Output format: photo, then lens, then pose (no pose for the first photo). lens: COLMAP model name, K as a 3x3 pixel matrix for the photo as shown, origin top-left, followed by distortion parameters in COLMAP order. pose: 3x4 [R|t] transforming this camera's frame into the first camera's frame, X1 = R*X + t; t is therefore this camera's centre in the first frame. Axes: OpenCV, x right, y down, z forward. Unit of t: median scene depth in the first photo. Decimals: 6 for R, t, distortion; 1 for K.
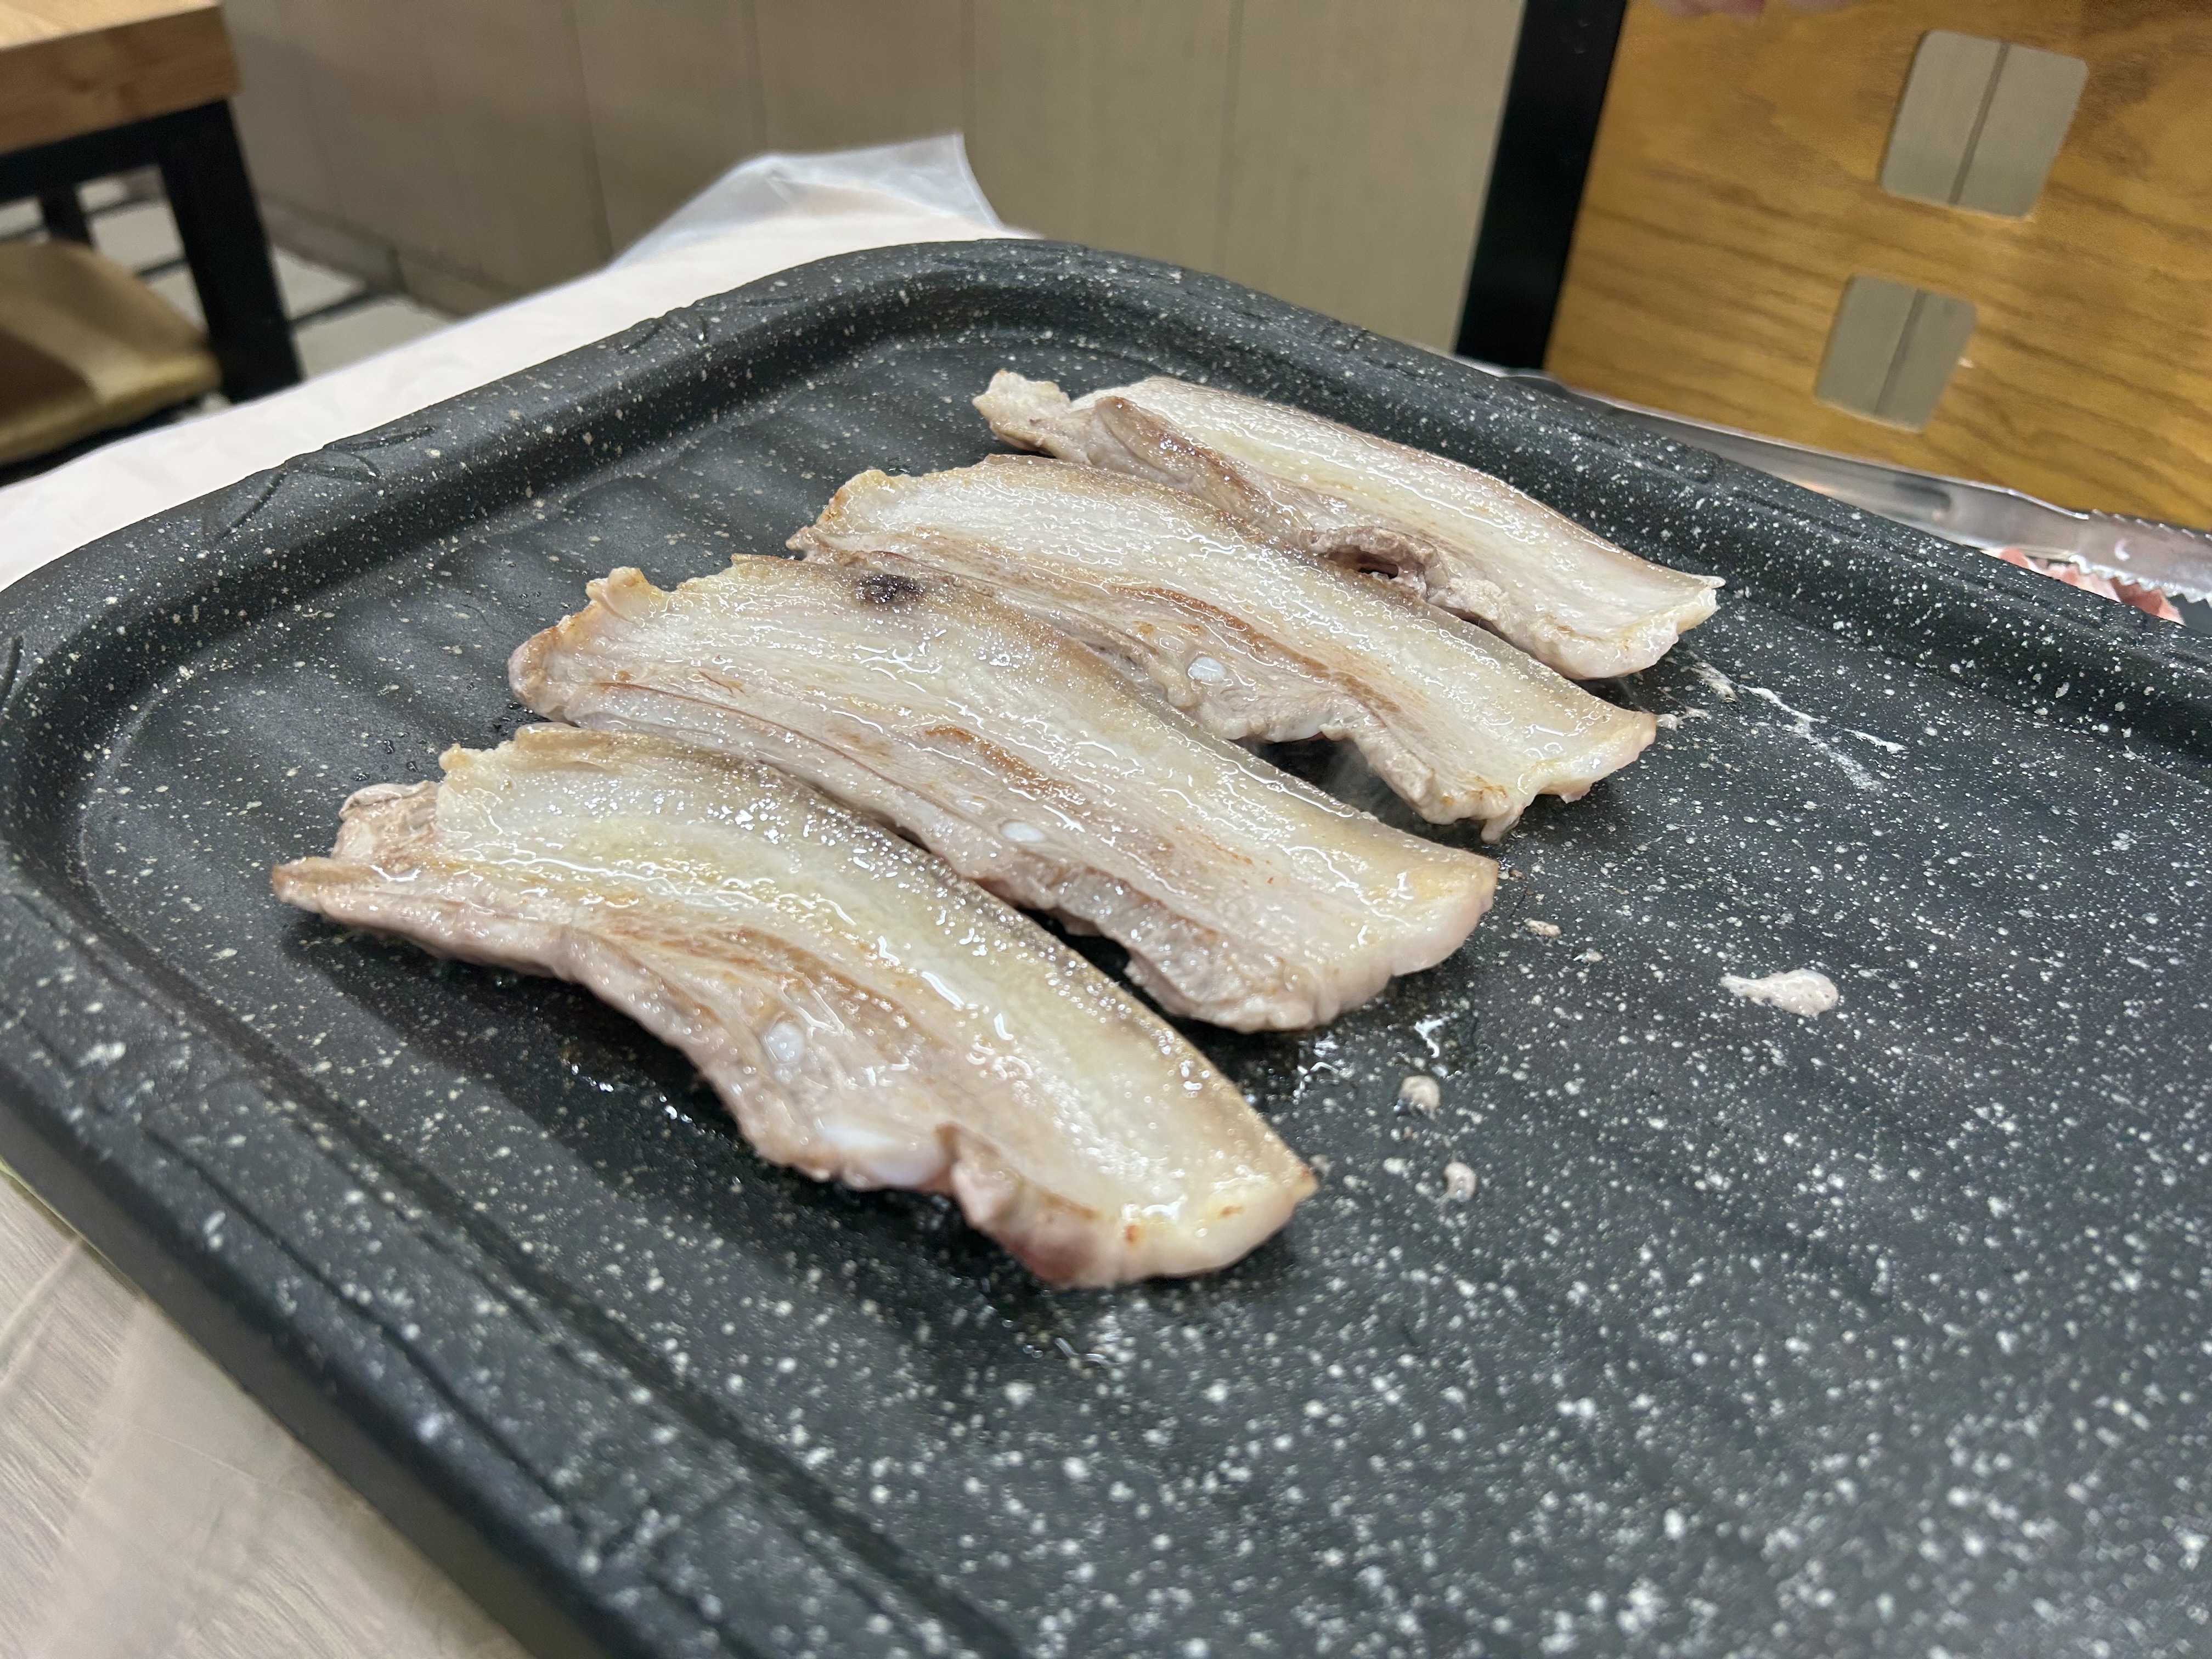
lens RADIAL K [[1725.0, 0, 1098.2], [0, 1725.0, 825.0], [0, 0, 1]] dist [0.009364, -0.023821]
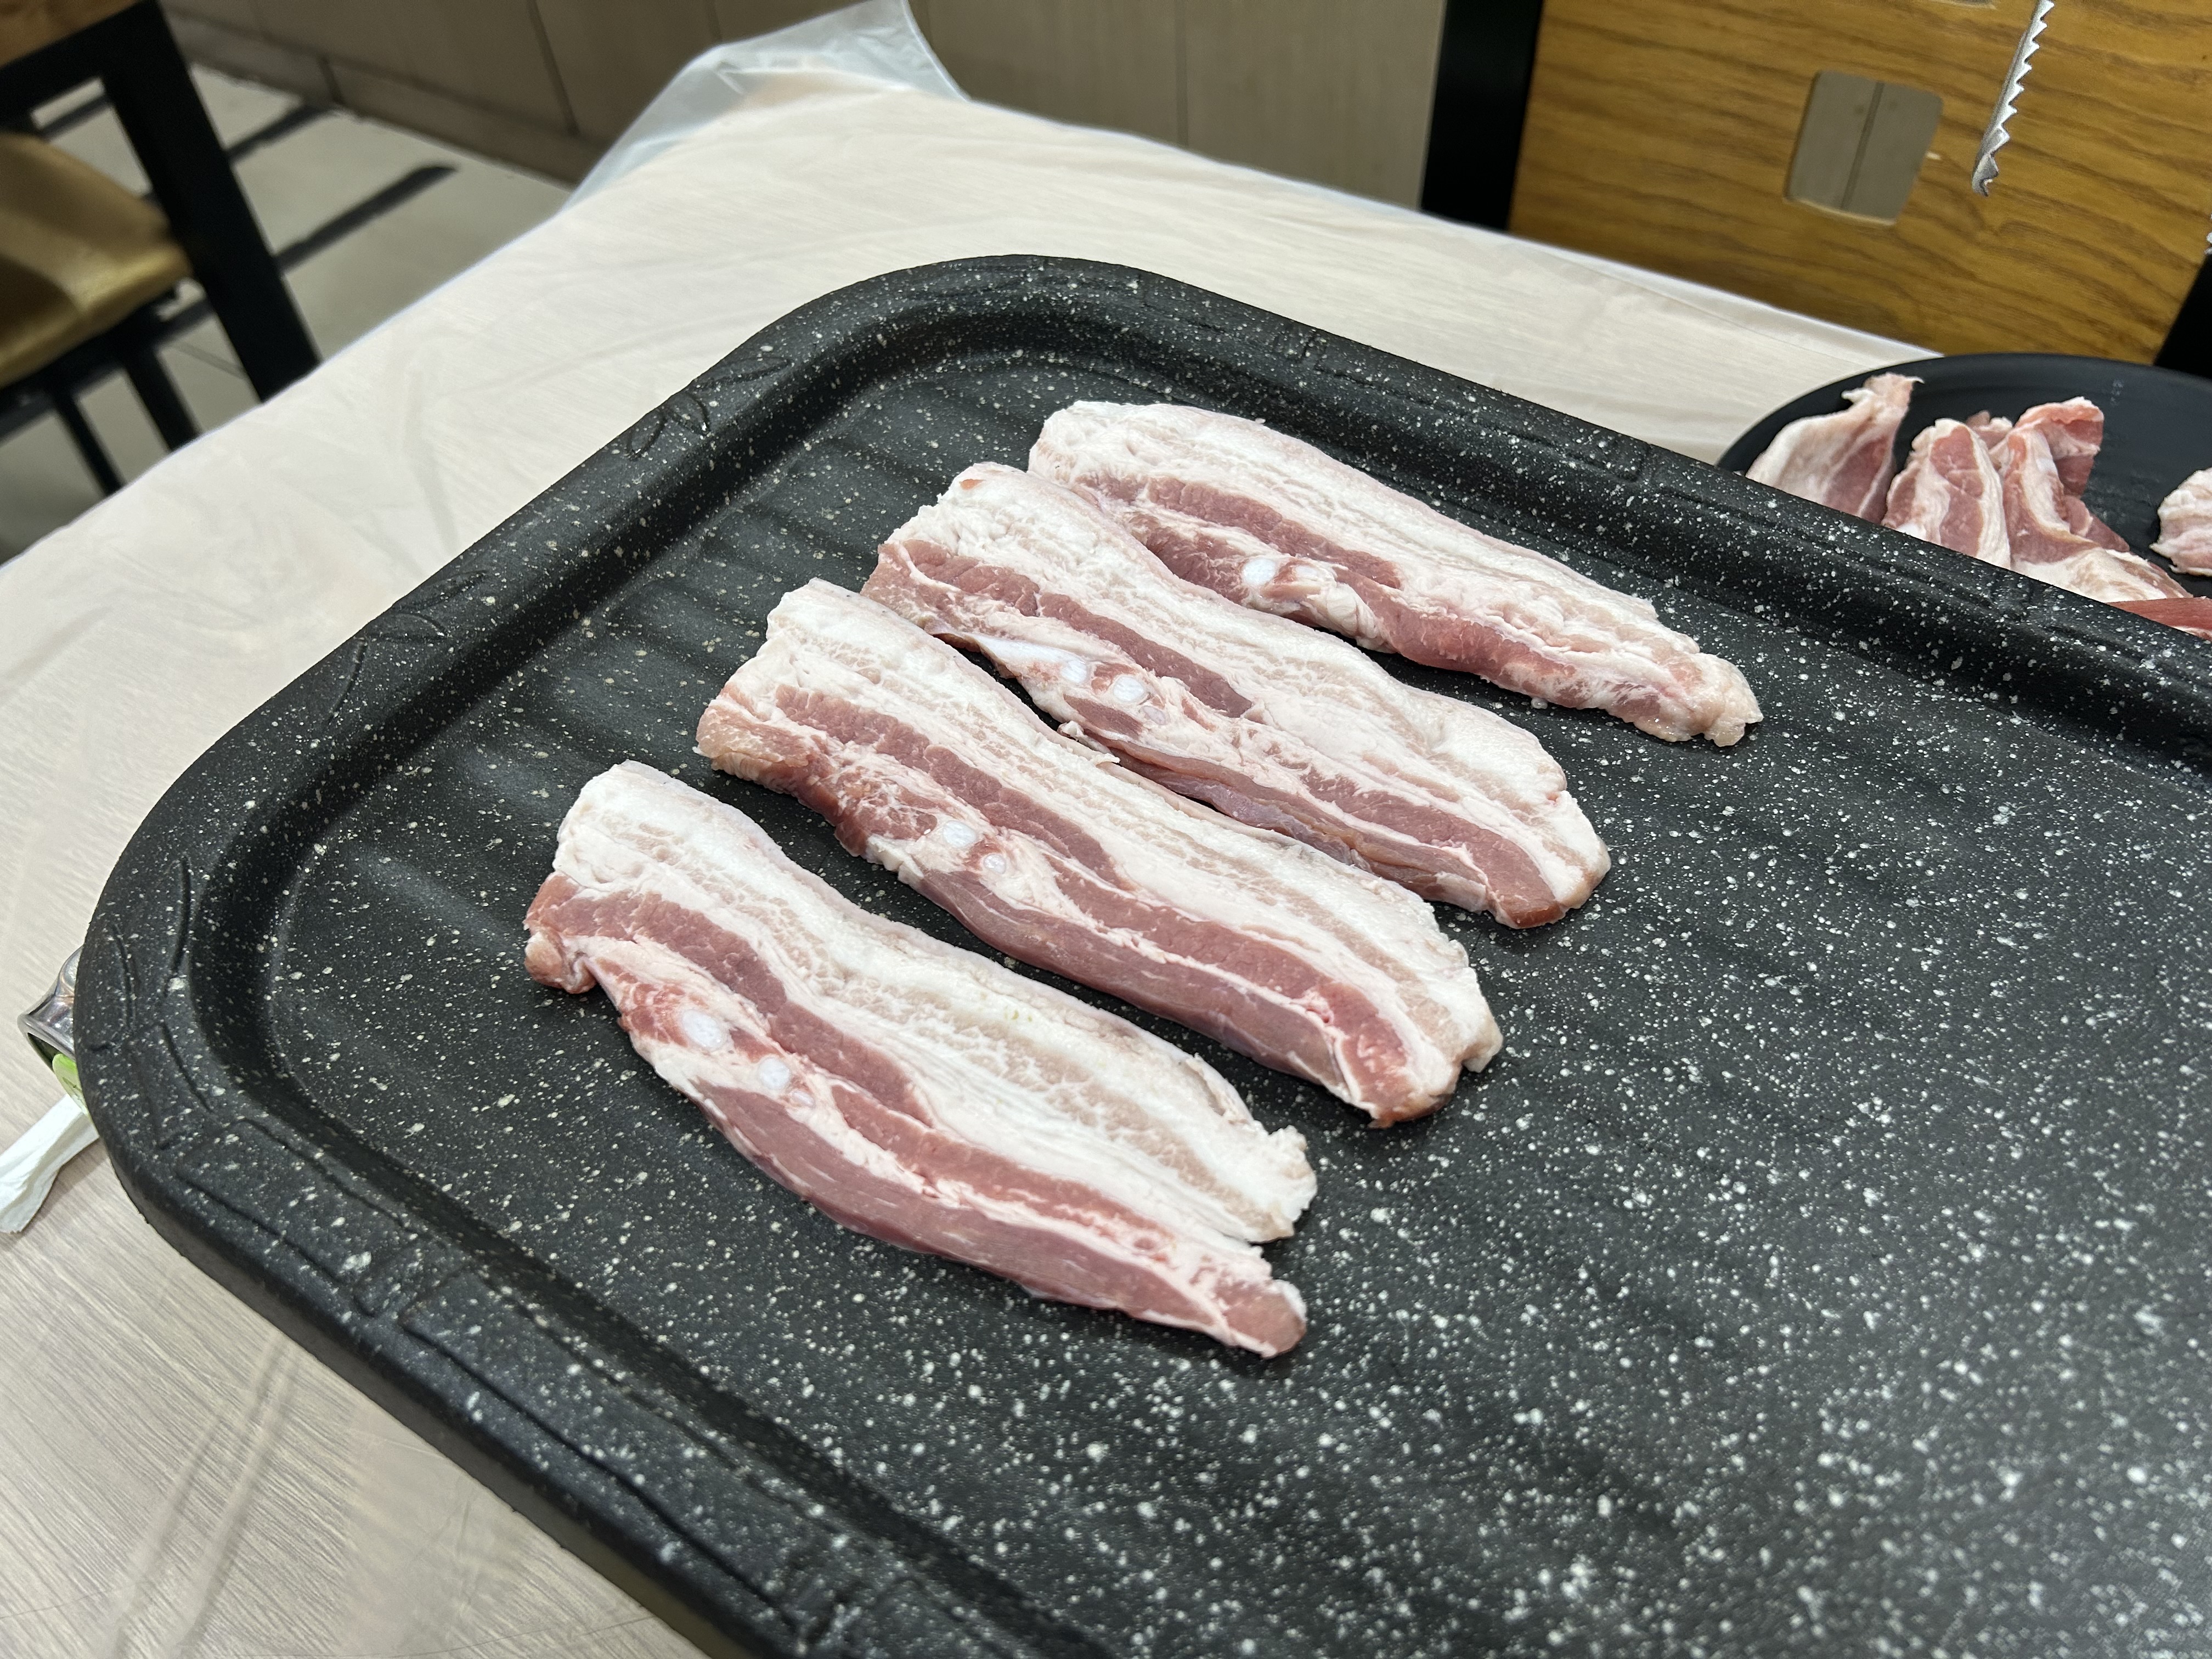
lens RADIAL K [[1725.0, 0, 1098.2], [0, 1725.0, 825.0], [0, 0, 1]] dist [0.009364, -0.023821]
pose [[0.994571, -0.100777, -0.025937, 0.031229], [0.103723, 0.980131, 0.169072, -0.307498], [0.008383, -0.170844, 0.985262, -0.175355]]
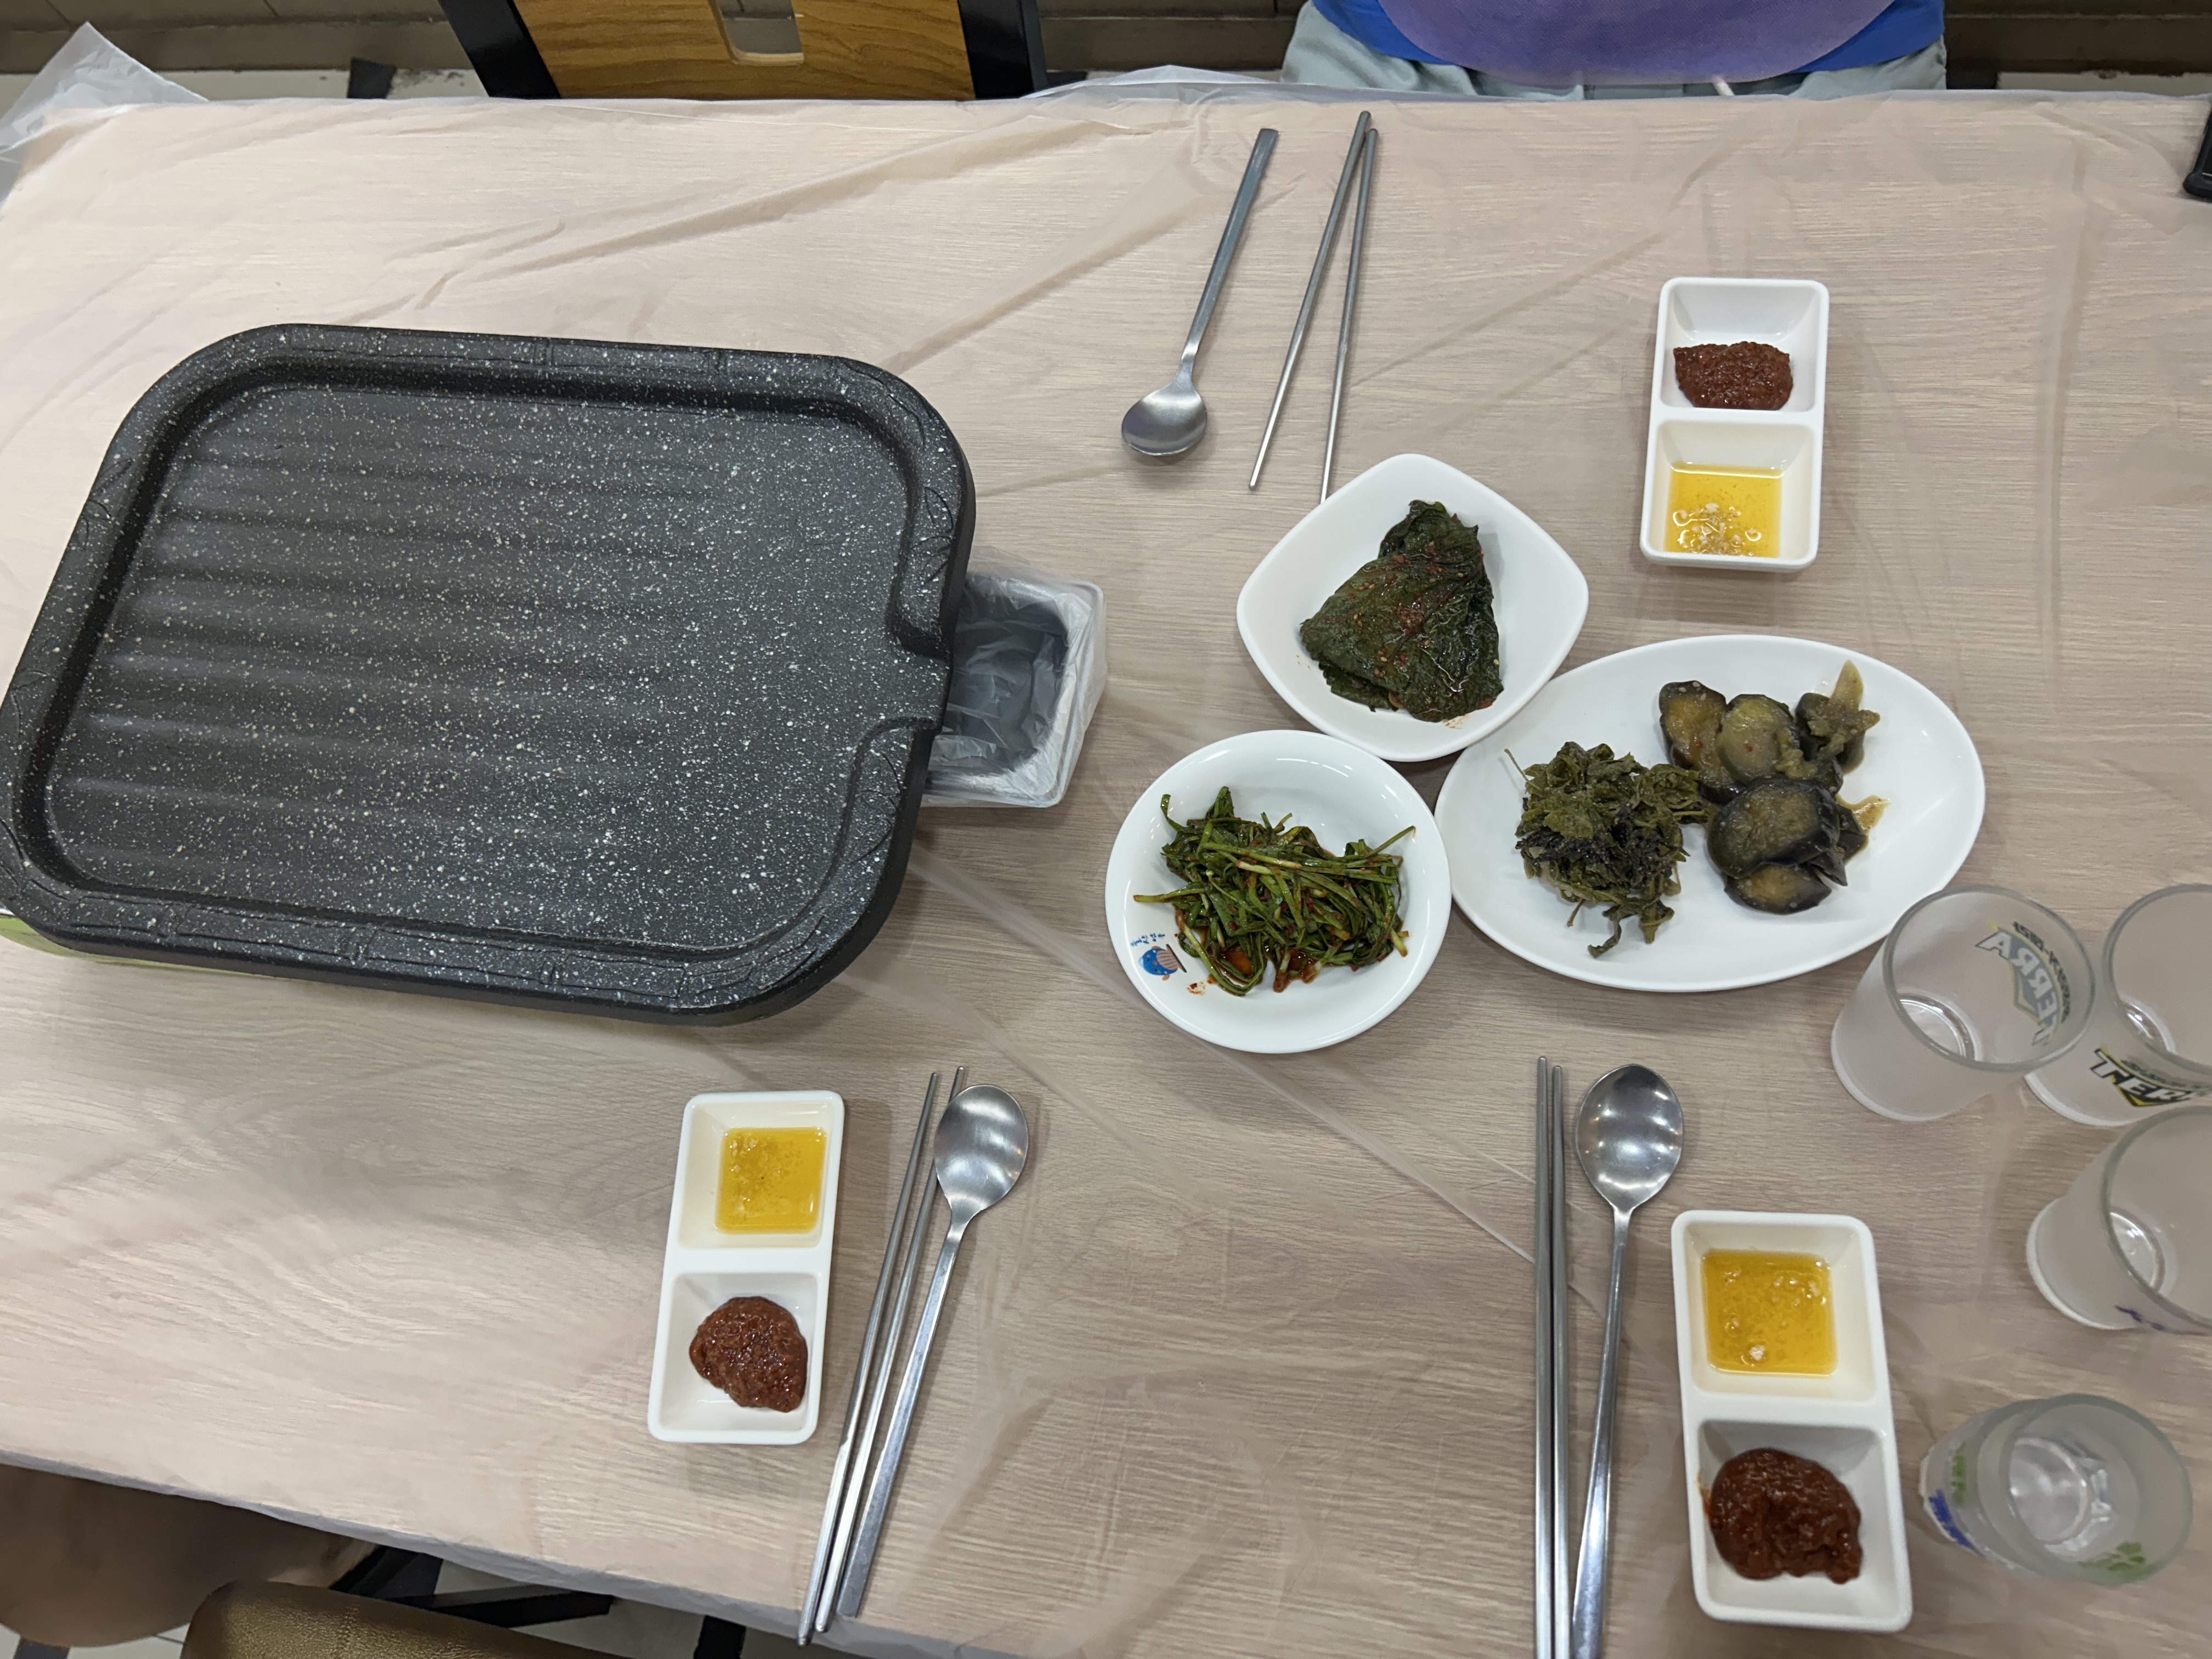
lens RADIAL K [[1678.8, 0, 1133.1], [0, 1678.8, 873.2], [0, 0, 1]] dist [0.027918, -0.059559]
pose [[0.869271, -0.494267, 0.008193, 1.023381], [0.427364, 0.759732, 0.490068, -0.670656], [-0.248449, -0.422501, 0.871646, -2.114852]]
